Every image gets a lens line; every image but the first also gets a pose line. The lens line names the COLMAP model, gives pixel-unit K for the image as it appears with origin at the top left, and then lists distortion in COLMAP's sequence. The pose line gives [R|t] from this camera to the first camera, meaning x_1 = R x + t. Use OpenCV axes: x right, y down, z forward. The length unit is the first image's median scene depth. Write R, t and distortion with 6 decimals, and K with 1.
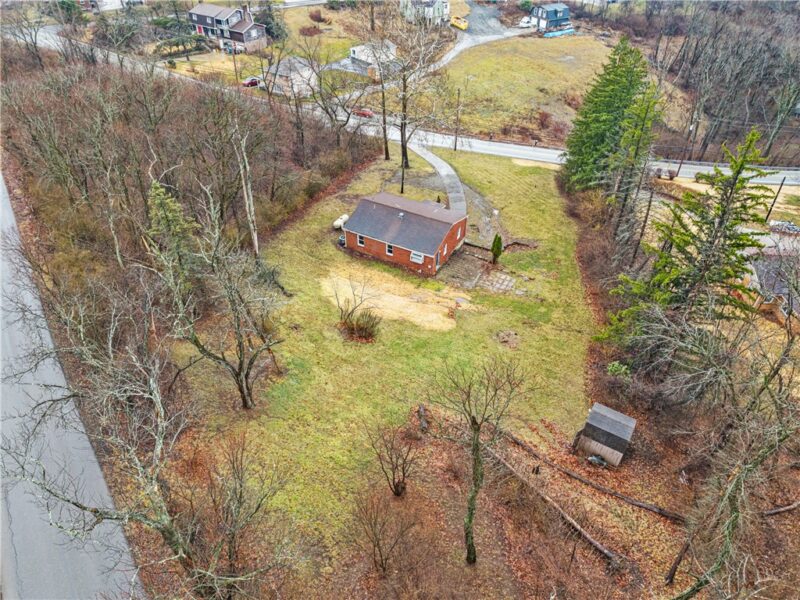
lens RADIAL K [[534.6, 0, 400.0], [0, 534.6, 300.0], [0, 0, 1]] dist [0.032719, -0.034102]
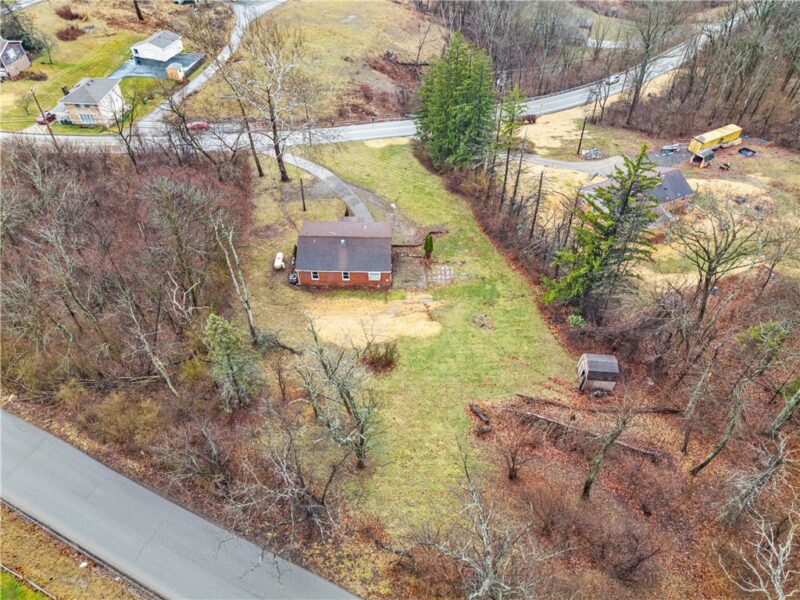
lens RADIAL K [[534.6, 0, 400.0], [0, 534.6, 300.0], [0, 0, 1]] dist [0.032719, -0.034102]
pose [[0.884703, -0.334147, 0.325033, -0.298724], [0.294352, 0.941115, 0.166311, -0.200772], [-0.361465, -0.051462, 0.930964, -0.069245]]
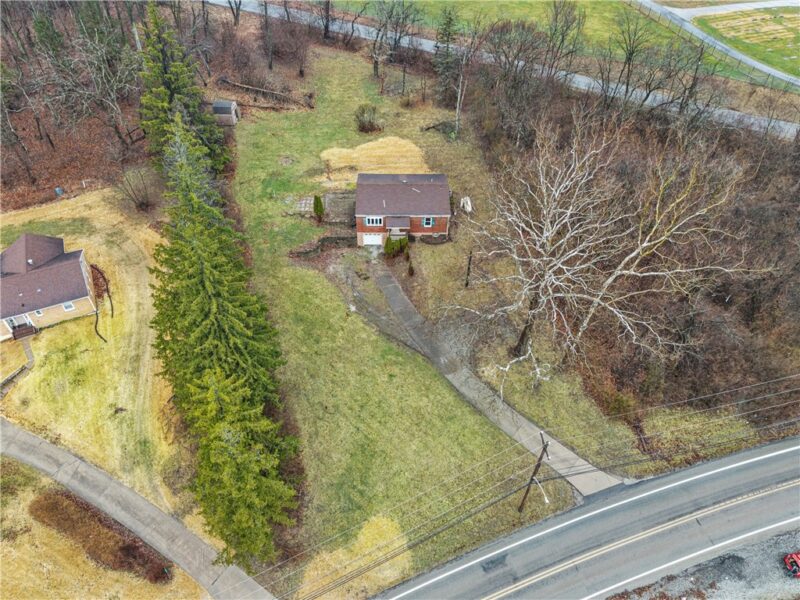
lens RADIAL K [[534.6, 0, 400.0], [0, 534.6, 300.0], [0, 0, 1]] dist [0.032719, -0.034102]
pose [[-0.873592, 0.313078, -0.372583, 0.523161], [-0.330912, 0.179224, 0.926486, -1.190184], [0.356838, 0.932663, -0.052968, 1.330273]]
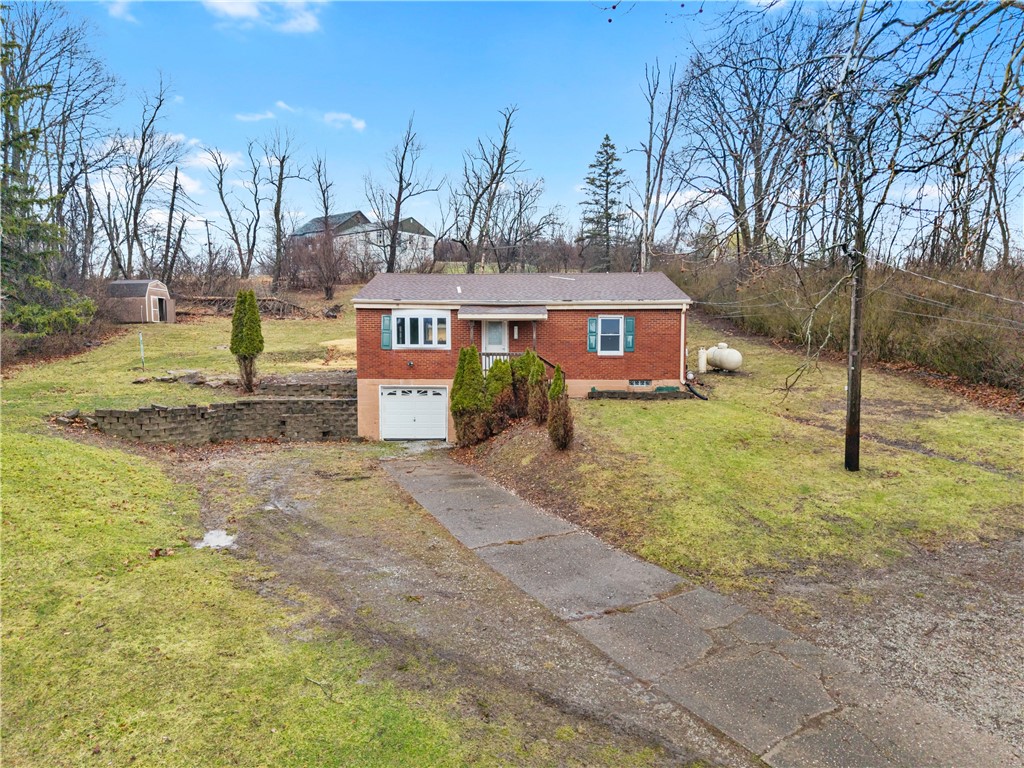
lens RADIAL K [[684.3, 0, 512.0], [0, 684.3, 384.0], [0, 0, 1]] dist [0.032719, -0.034102]
pose [[-0.877935, 0.009898, -0.478678, 0.247168], [-0.323227, 0.725311, 0.607822, -0.404088], [0.353207, 0.688350, -0.633576, 1.394506]]
